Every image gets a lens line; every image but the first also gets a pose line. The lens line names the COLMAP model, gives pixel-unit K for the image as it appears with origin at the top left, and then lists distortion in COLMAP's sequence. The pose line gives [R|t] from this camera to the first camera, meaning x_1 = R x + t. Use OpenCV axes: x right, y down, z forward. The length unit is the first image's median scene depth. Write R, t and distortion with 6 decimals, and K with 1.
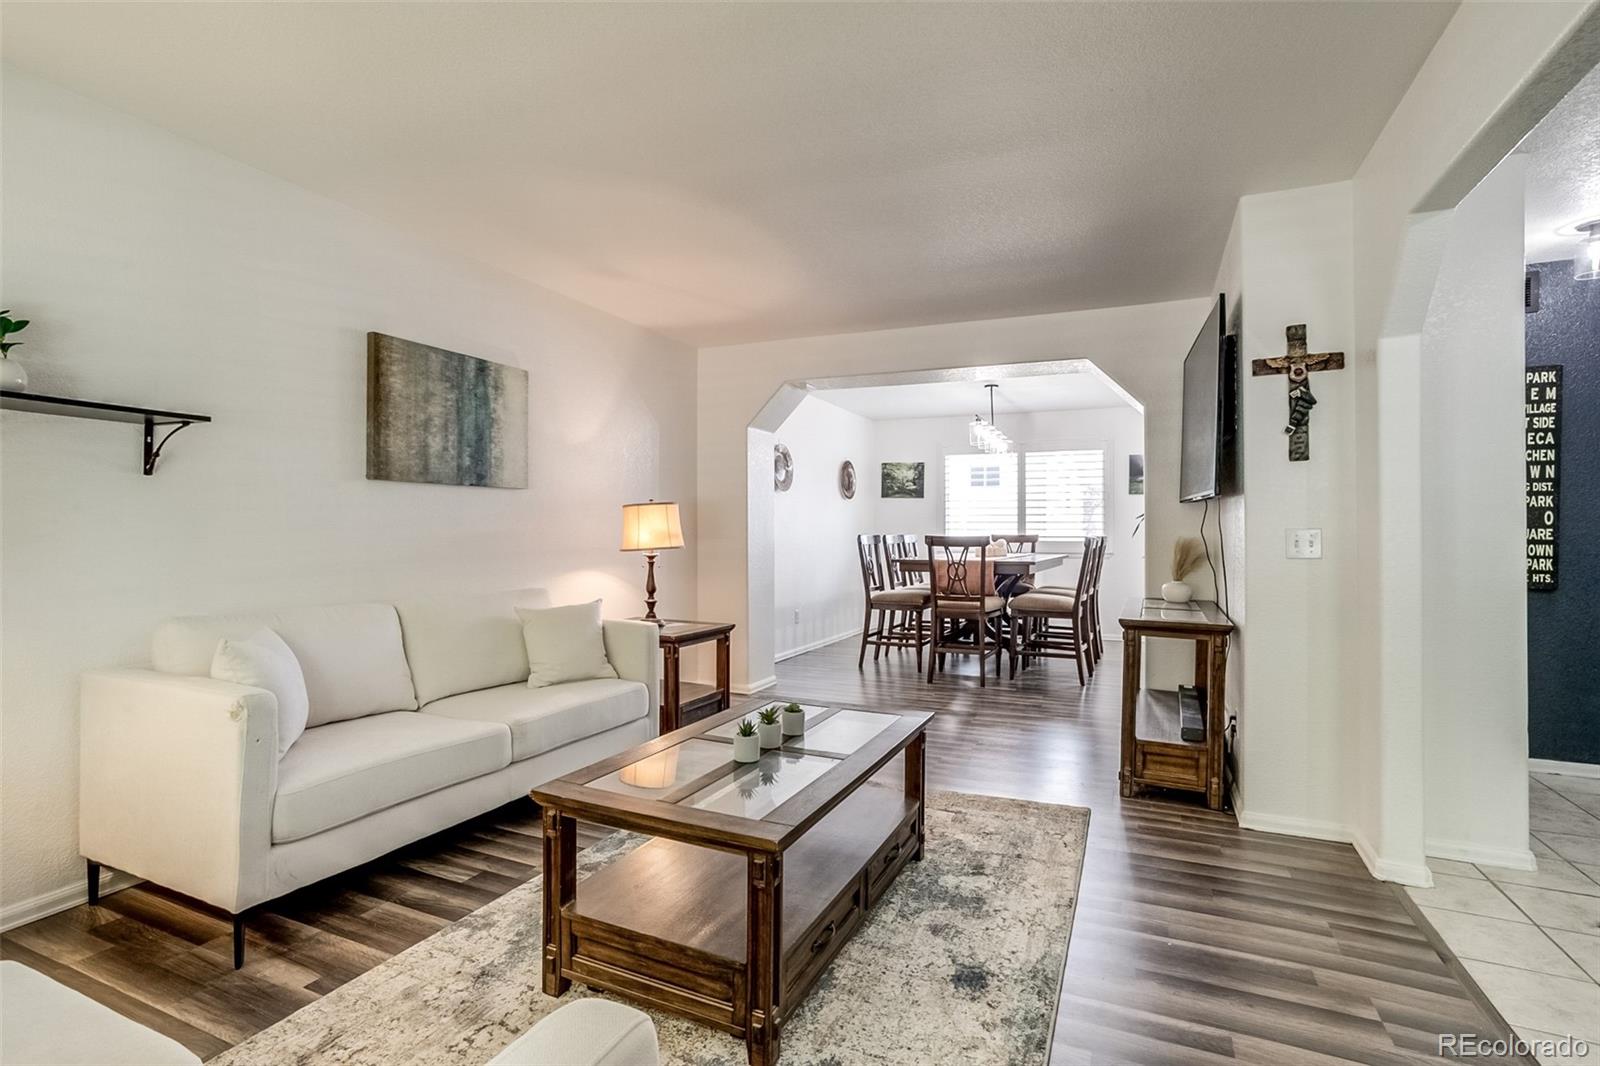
lens RADIAL K [[767.4, 0, 794.4], [0, 767.4, 529.9], [0, 0, 1]] dist [-0.064924, 0.040780]
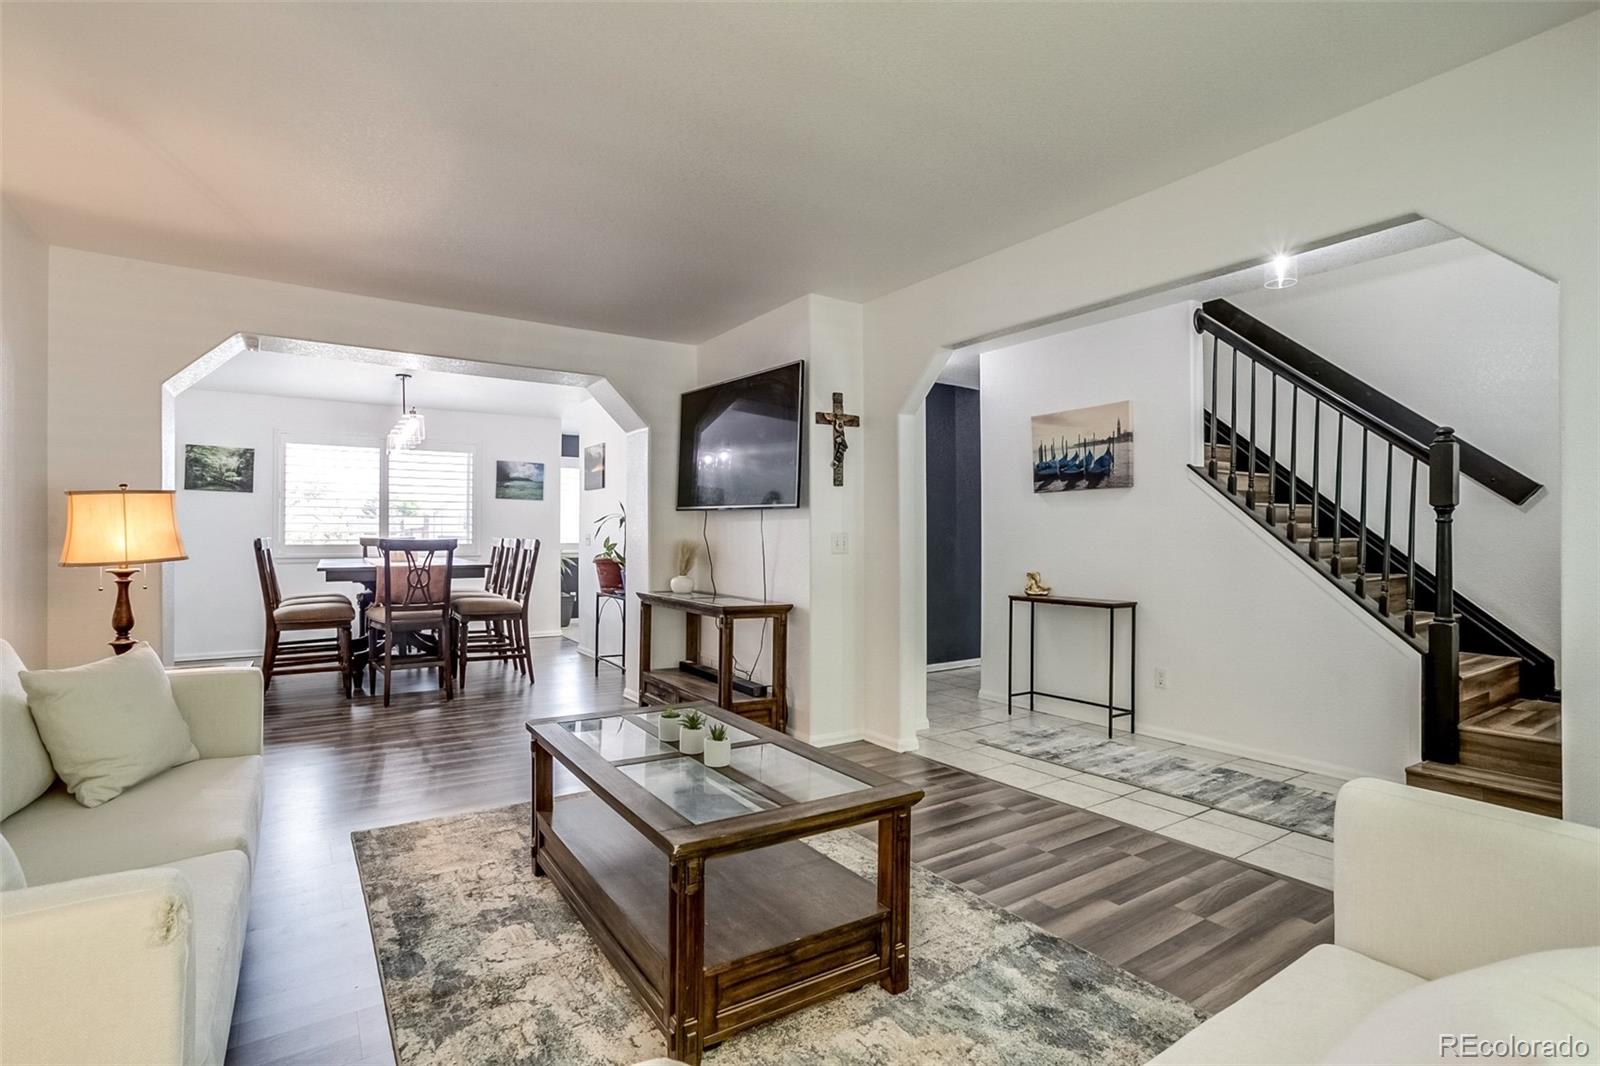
lens RADIAL K [[767.4, 0, 794.4], [0, 767.4, 529.9], [0, 0, 1]] dist [-0.064924, 0.040780]
pose [[0.531442, 0.005399, 0.847077, -0.419843], [-0.003104, 0.999985, -0.004426, -0.000595], [-0.847089, -0.000277, 0.531451, 0.189676]]
